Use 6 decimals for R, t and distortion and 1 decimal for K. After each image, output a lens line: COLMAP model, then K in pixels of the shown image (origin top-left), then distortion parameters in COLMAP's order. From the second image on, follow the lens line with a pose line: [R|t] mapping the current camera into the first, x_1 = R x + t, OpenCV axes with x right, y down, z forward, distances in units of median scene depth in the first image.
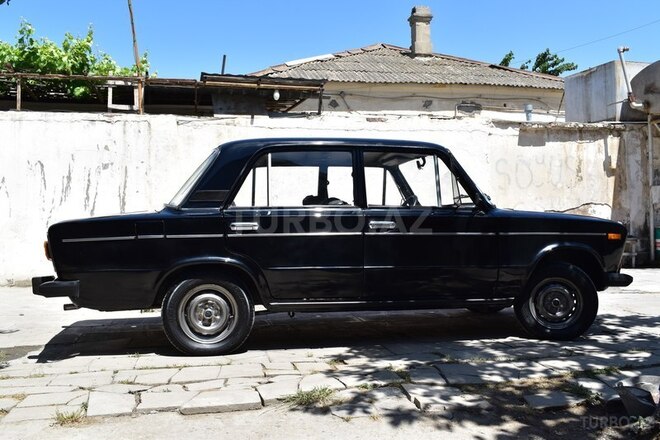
lens RADIAL K [[638.5, 0, 329.7], [0, 638.5, 223.2], [0, 0, 1]] dist [-0.084285, 0.000000]
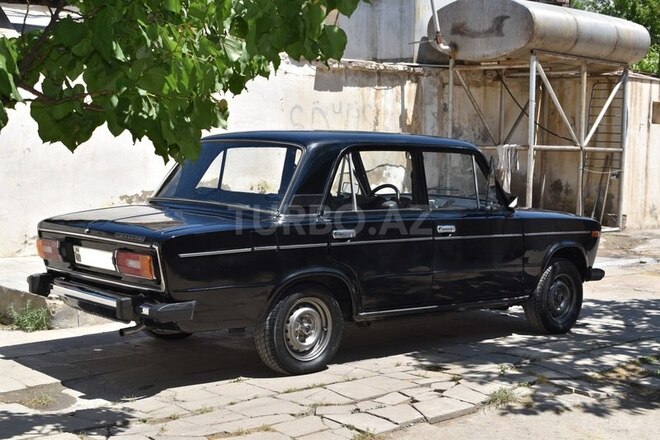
lens RADIAL K [[1053.4, 0, 330.2], [0, 1053.4, 218.4], [0, 0, 1]] dist [-0.017033, 0.000000]
pose [[0.852024, -0.006140, 0.523467, -0.357376], [-0.029145, 0.997824, 0.059142, -0.040683], [-0.522691, -0.065647, 0.849991, -0.117212]]
